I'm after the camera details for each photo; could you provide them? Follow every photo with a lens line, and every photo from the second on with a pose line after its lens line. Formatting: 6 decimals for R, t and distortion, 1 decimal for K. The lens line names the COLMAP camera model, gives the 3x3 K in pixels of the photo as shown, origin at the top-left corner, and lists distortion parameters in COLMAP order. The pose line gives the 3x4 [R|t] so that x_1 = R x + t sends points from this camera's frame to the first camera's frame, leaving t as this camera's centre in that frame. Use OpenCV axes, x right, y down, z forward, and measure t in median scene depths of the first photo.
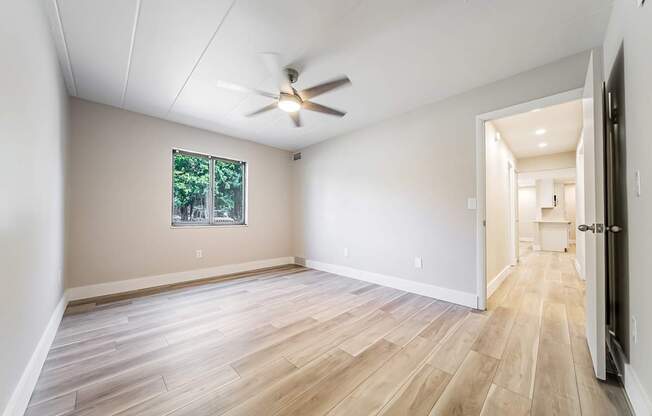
lens RADIAL K [[226.8, 0, 326.0], [0, 226.8, 208.0], [0, 0, 1]] dist [-0.000301, -0.000029]
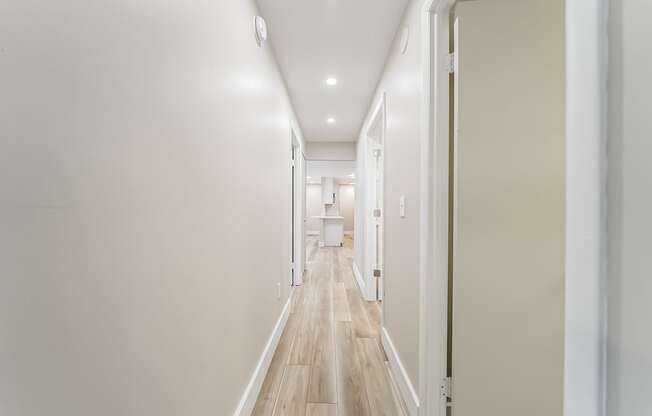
lens RADIAL K [[226.8, 0, 326.0], [0, 226.8, 208.0], [0, 0, 1]] dist [-0.000301, -0.000029]
pose [[0.715797, -0.000911, 0.698307, 0.261656], [-0.014522, 0.999763, 0.016191, -0.000730], [-0.698157, -0.021730, 0.715615, 0.291542]]
